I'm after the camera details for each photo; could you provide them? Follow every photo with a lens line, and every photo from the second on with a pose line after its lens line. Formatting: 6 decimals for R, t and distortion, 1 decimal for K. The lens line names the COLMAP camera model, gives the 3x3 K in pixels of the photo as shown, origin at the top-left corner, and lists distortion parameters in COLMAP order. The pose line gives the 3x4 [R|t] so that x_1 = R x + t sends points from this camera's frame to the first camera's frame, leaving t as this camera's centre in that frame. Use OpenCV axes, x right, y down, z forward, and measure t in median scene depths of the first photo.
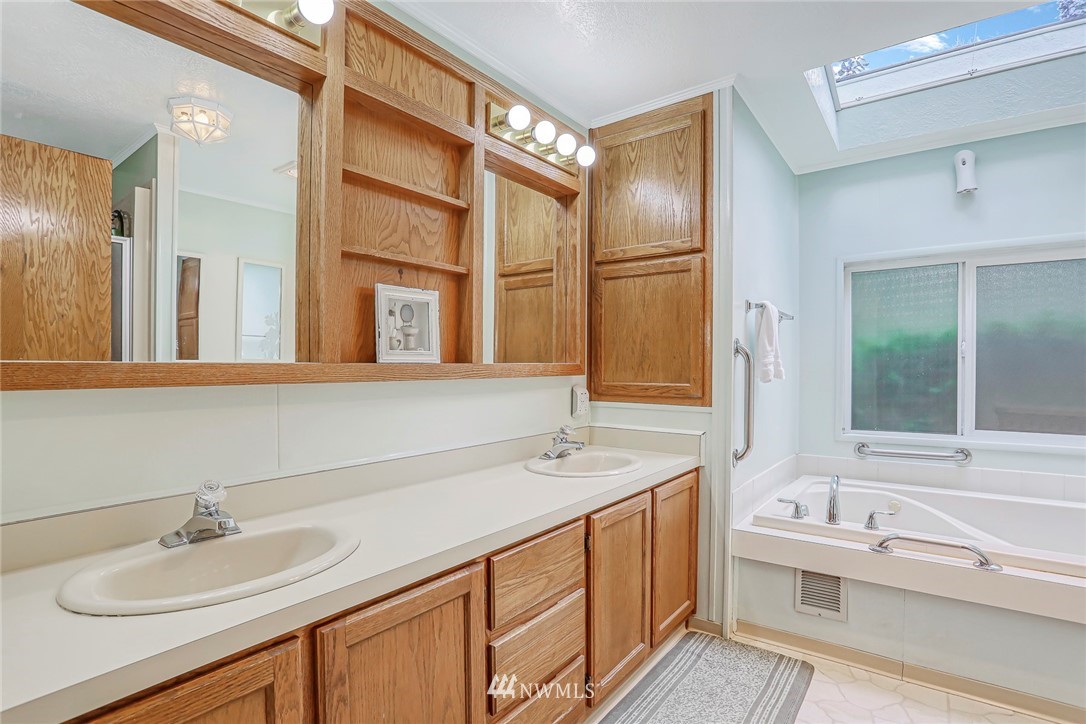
lens RADIAL K [[556.7, 0, 543.0], [0, 556.7, 362.0], [0, 0, 1]] dist [-0.075111, 0.027885]
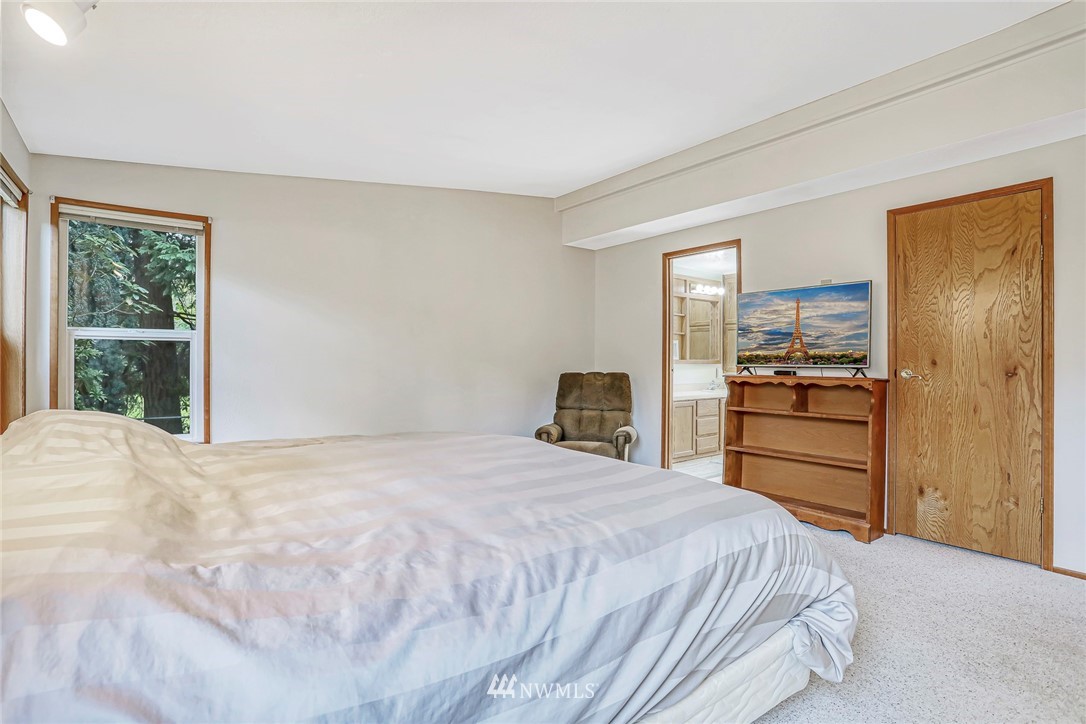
lens RADIAL K [[556.7, 0, 543.0], [0, 556.7, 362.0], [0, 0, 1]] dist [-0.075111, 0.027885]
pose [[0.963966, -0.001407, -0.266023, -0.075918], [0.002932, 0.999981, 0.005334, -0.006332], [0.266011, -0.005922, 0.963952, -2.867264]]
